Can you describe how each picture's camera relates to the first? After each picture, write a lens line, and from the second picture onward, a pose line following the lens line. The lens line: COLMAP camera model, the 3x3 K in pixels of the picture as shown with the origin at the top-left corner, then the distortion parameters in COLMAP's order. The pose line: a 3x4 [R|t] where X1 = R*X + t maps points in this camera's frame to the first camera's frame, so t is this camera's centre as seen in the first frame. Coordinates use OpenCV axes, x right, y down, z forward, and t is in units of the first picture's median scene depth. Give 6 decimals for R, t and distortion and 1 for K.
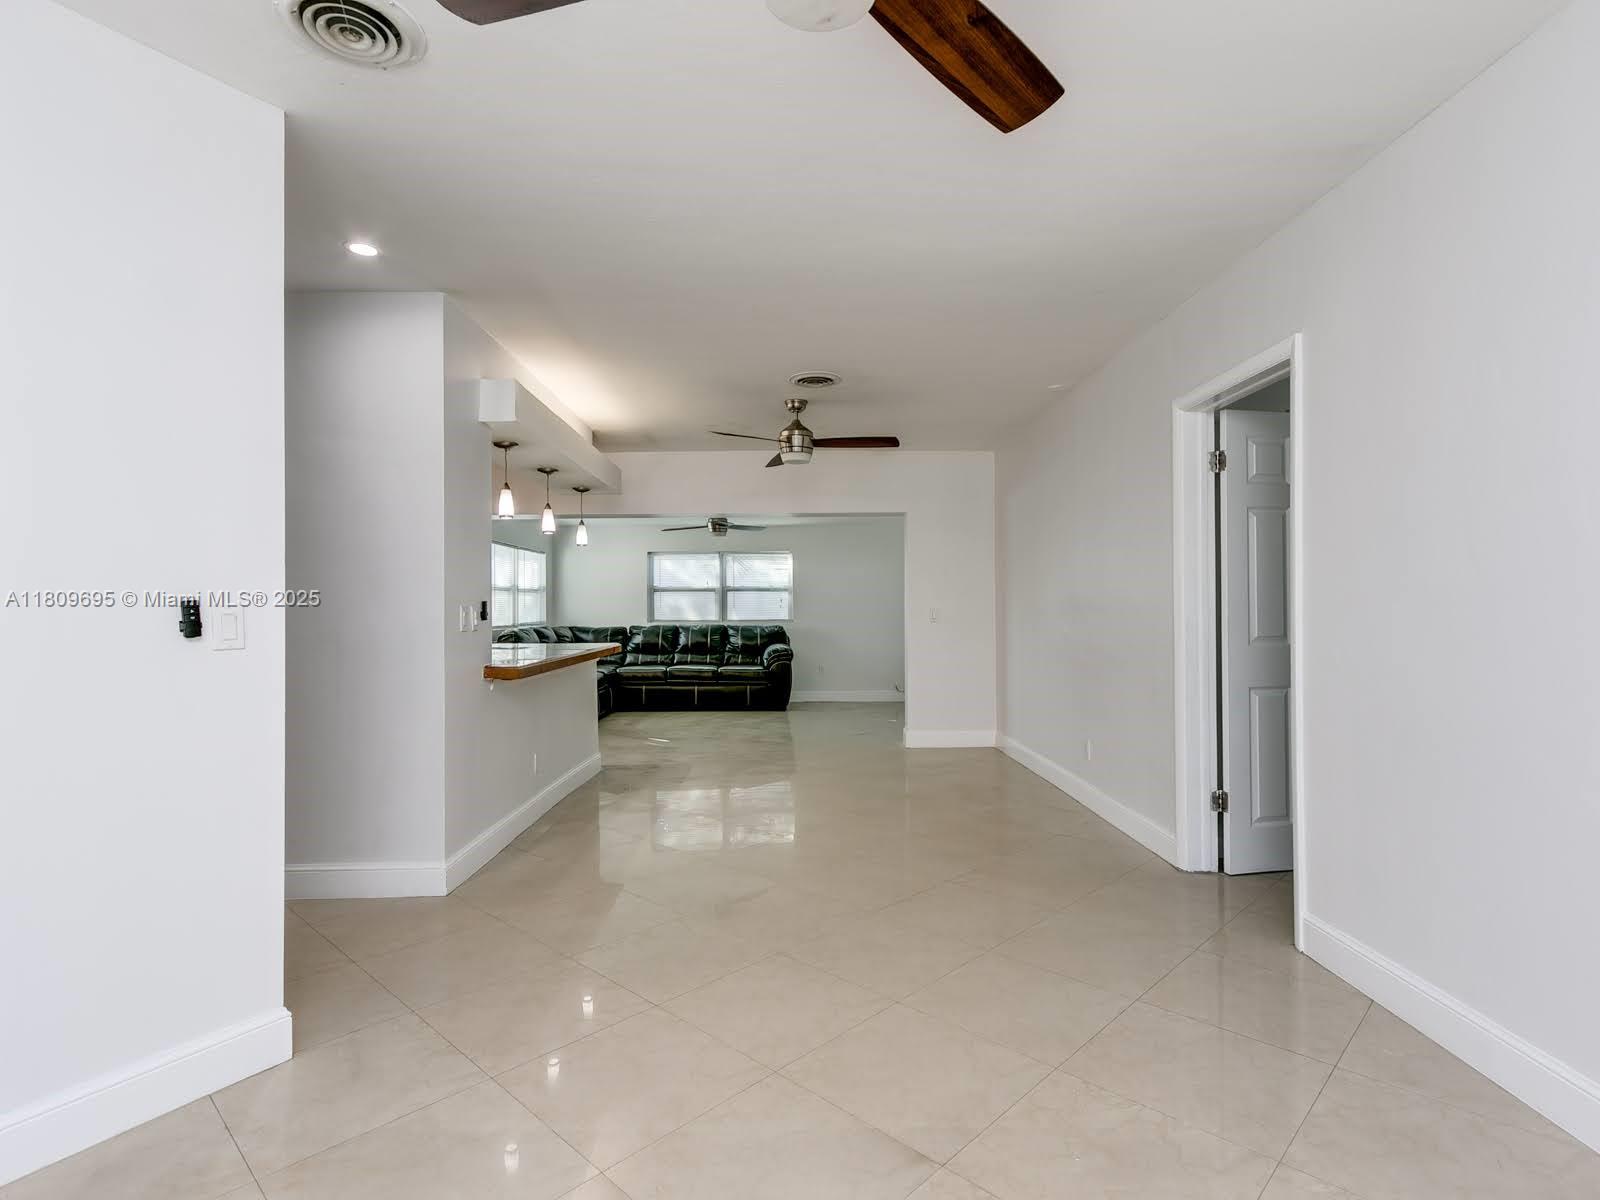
lens RADIAL K [[813.9, 0, 784.0], [0, 813.9, 601.6], [0, 0, 1]] dist [0.019441, -0.000192]
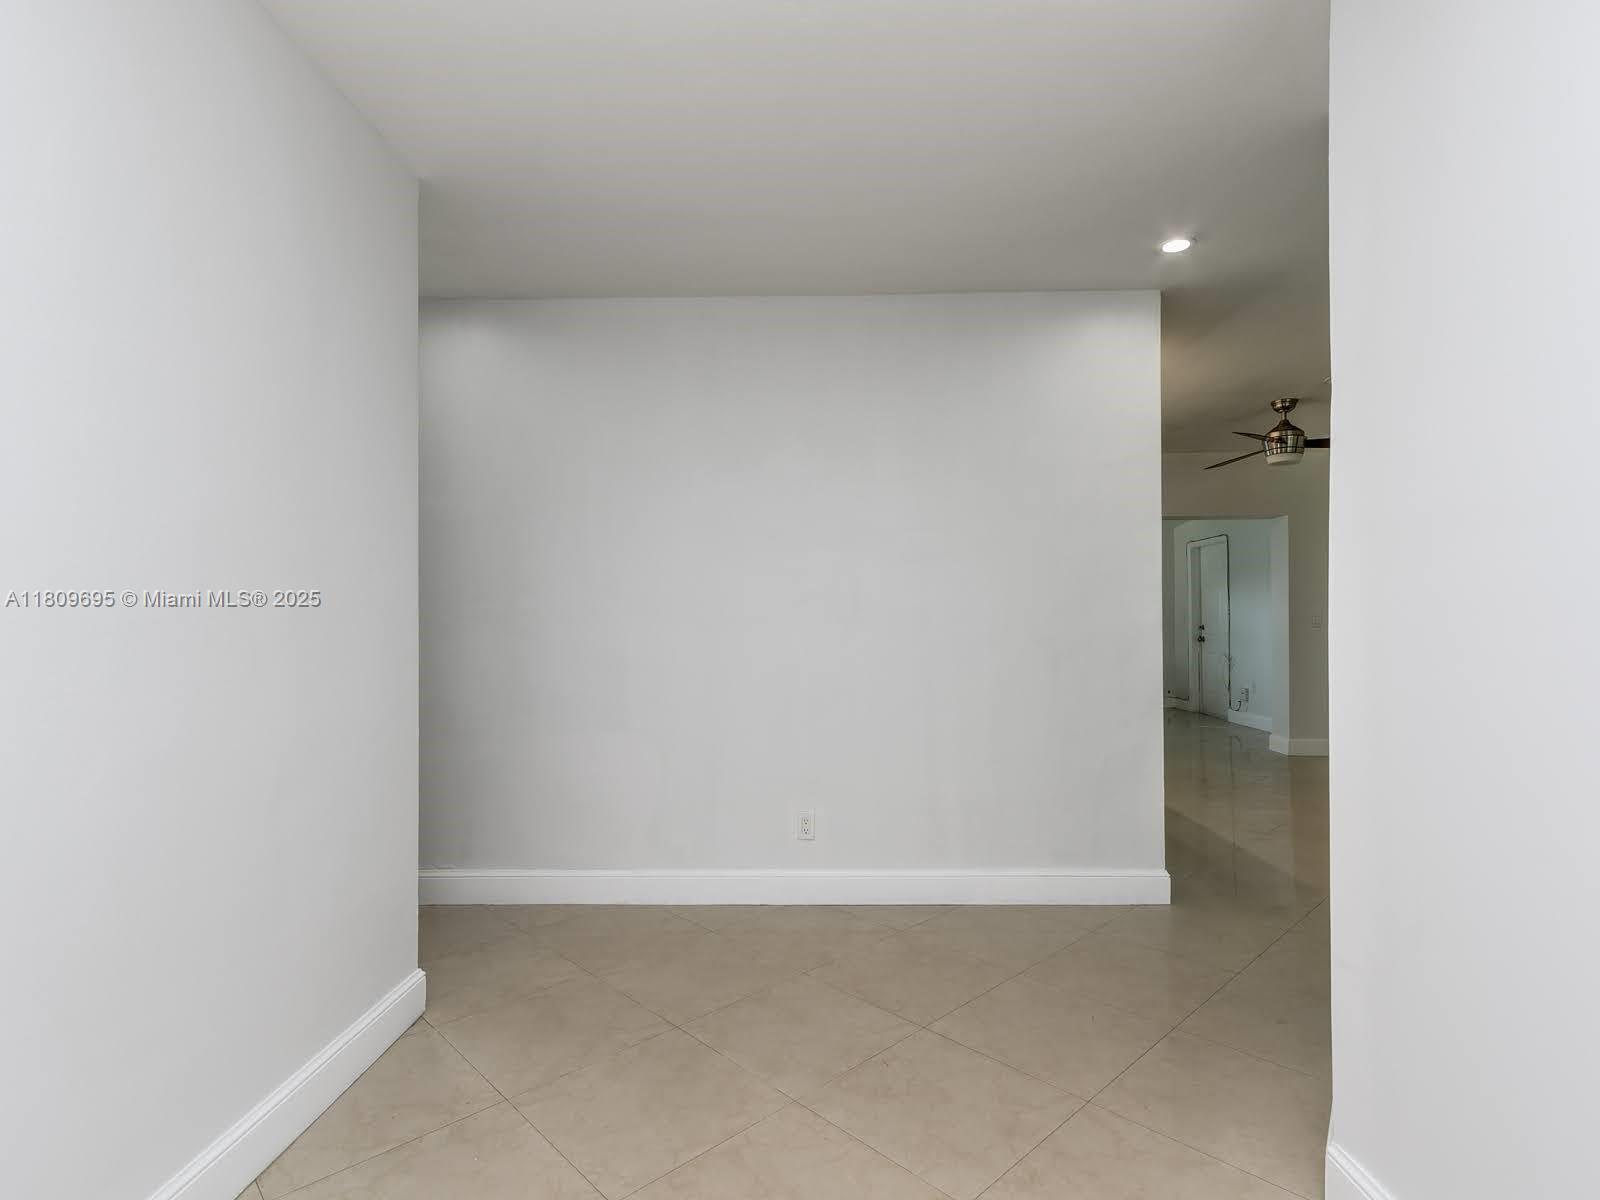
lens RADIAL K [[817.4, 0, 788.2], [0, 817.4, 614.7], [0, 0, 1]] dist [0.012311, -0.000413]
pose [[0.999766, -0.003580, -0.021319, -0.289782], [0.003676, 0.999983, 0.004506, 0.003201], [0.021303, -0.004584, 0.999763, -0.004415]]
